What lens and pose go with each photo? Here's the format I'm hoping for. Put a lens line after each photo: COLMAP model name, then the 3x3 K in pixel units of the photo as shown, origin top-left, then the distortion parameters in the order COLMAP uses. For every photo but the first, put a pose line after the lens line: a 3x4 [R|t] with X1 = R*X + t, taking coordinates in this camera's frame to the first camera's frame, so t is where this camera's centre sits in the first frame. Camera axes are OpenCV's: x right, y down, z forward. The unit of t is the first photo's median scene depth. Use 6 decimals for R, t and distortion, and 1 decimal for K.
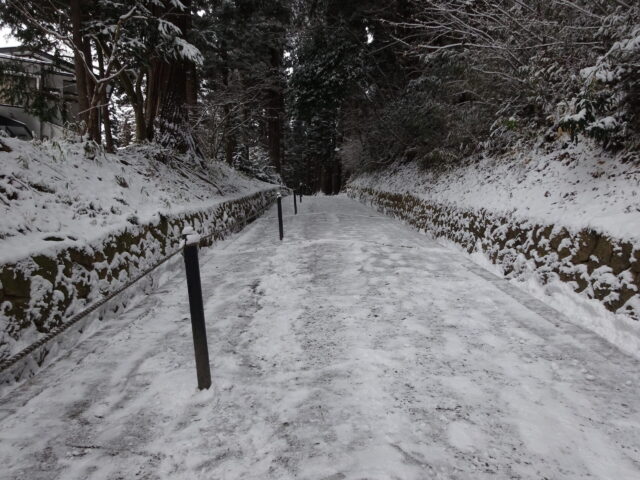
lens RADIAL K [[465.1, 0, 319.8], [0, 465.1, 240.7], [0, 0, 1]] dist [-0.002714, -0.001961]
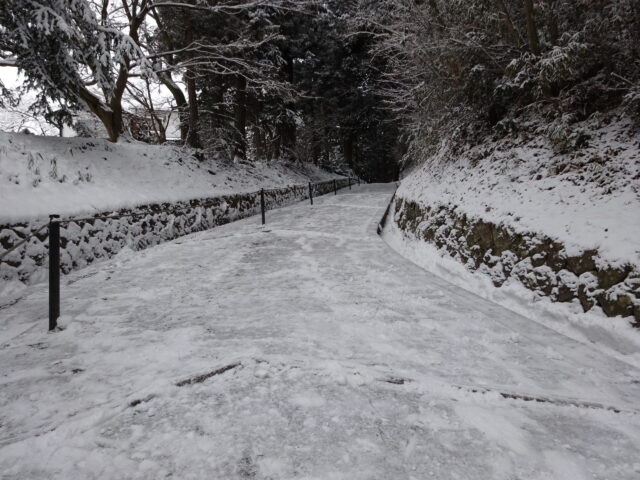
lens RADIAL K [[465.1, 0, 319.8], [0, 465.1, 239.2], [0, 0, 1]] dist [-0.002714, -0.001961]
pose [[0.982469, -0.019670, -0.185383, 0.134535], [0.021232, 0.999754, 0.006448, 0.098779], [0.185211, -0.010271, 0.982645, -0.691791]]
